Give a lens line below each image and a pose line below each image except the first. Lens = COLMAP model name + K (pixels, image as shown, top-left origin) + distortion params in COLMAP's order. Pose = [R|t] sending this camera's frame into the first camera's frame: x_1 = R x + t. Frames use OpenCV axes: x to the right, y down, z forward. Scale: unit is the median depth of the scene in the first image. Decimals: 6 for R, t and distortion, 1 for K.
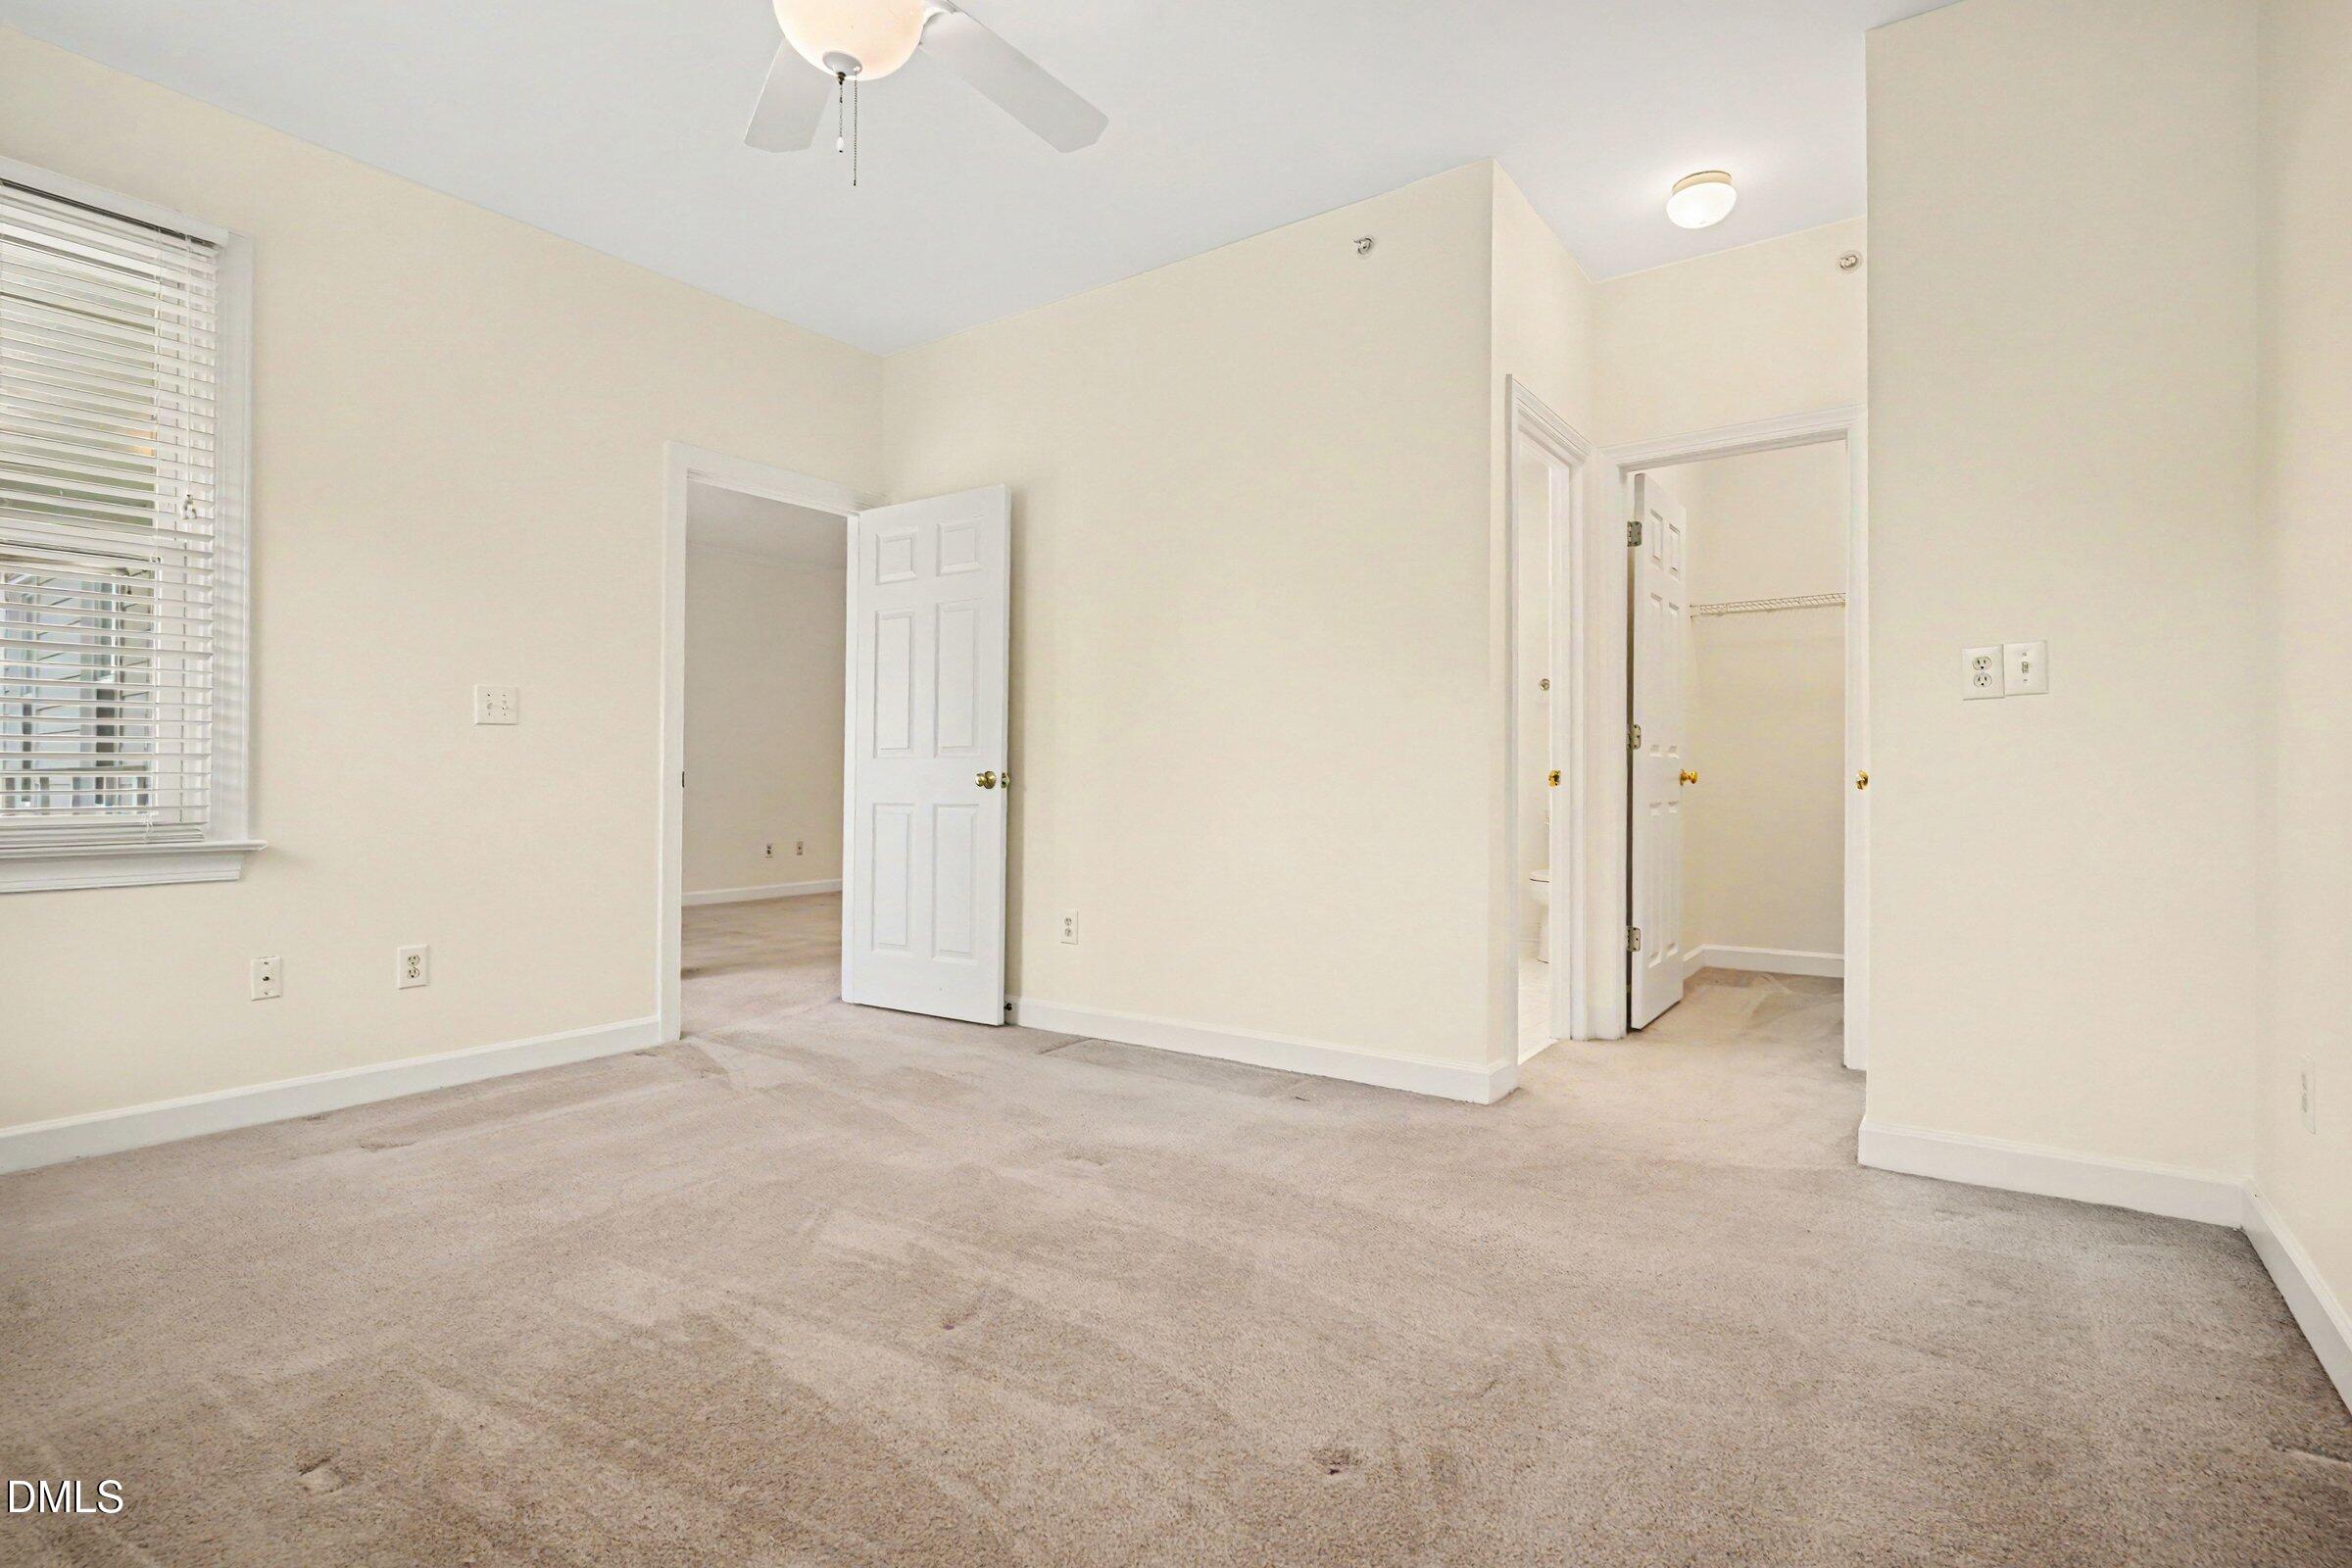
lens RADIAL K [[1145.2, 0, 1176.0], [0, 1145.2, 784.0], [0, 0, 1]] dist [-0.000935, -0.000205]
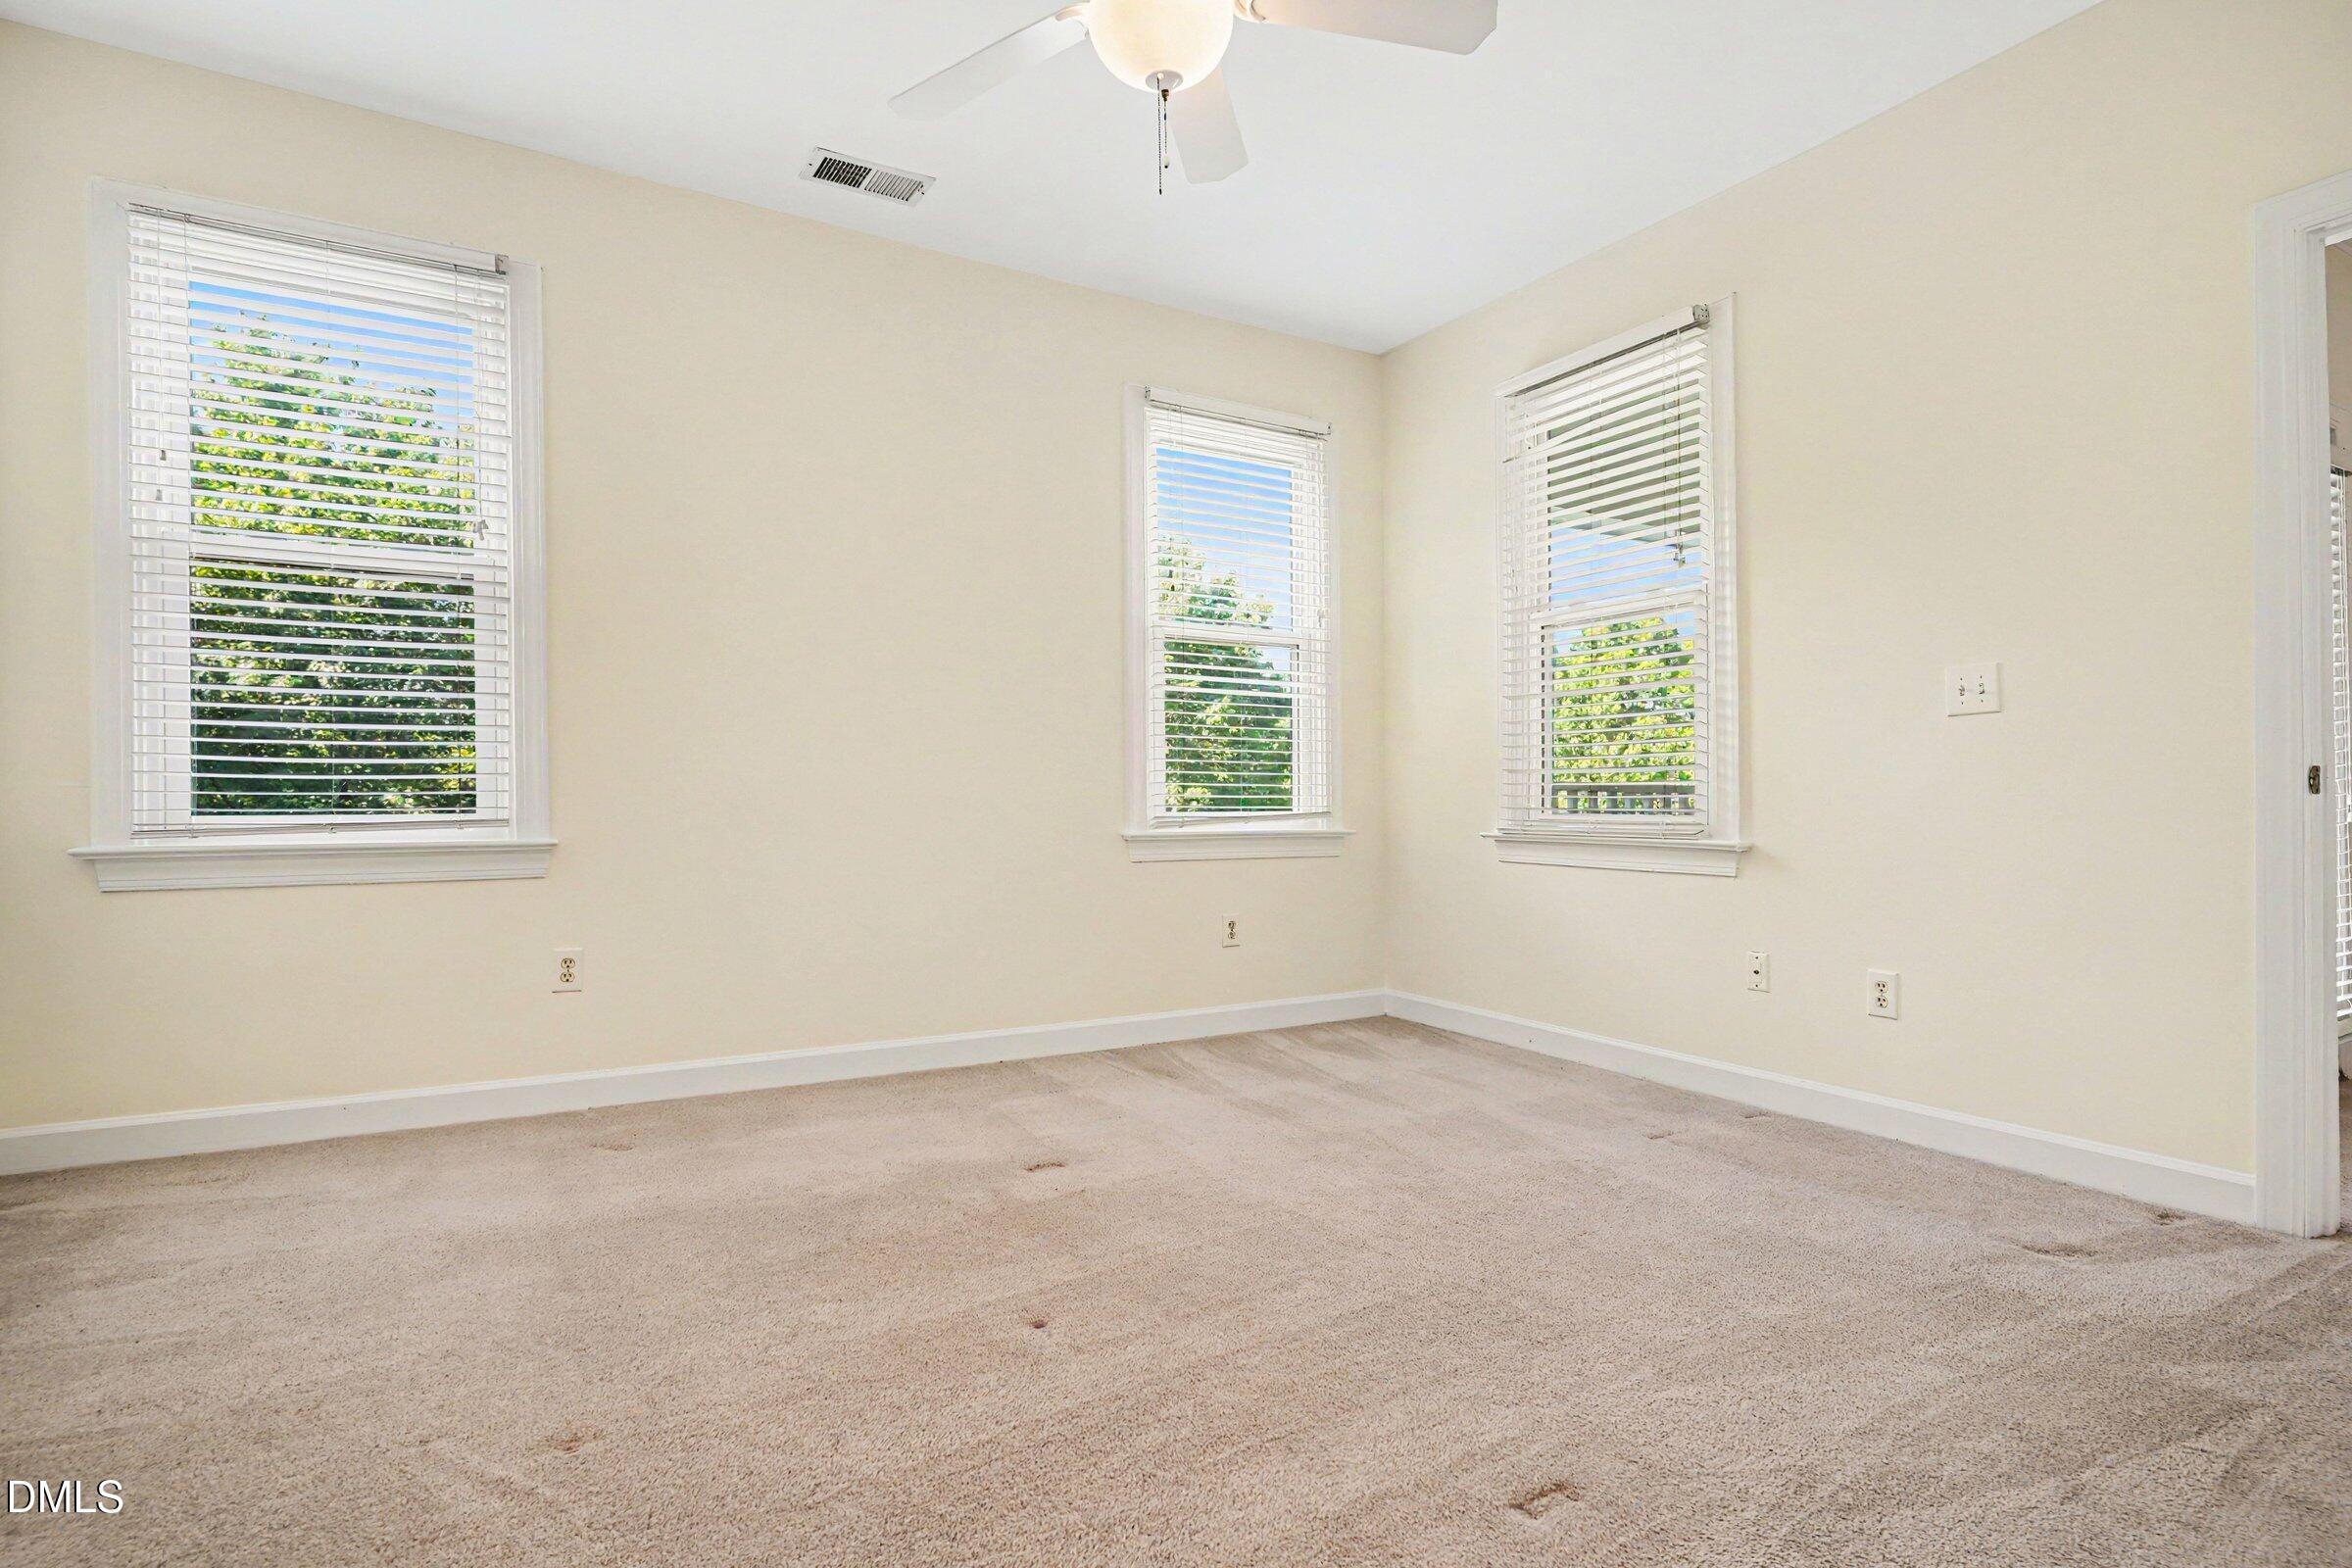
lens RADIAL K [[1145.2, 0, 1176.0], [0, 1145.2, 784.0], [0, 0, 1]] dist [-0.000935, -0.000205]
pose [[-0.414488, -0.003723, -0.910047, 0.388367], [0.006080, 0.999958, -0.006860, -0.001312], [0.910035, -0.008377, -0.414448, 0.906881]]
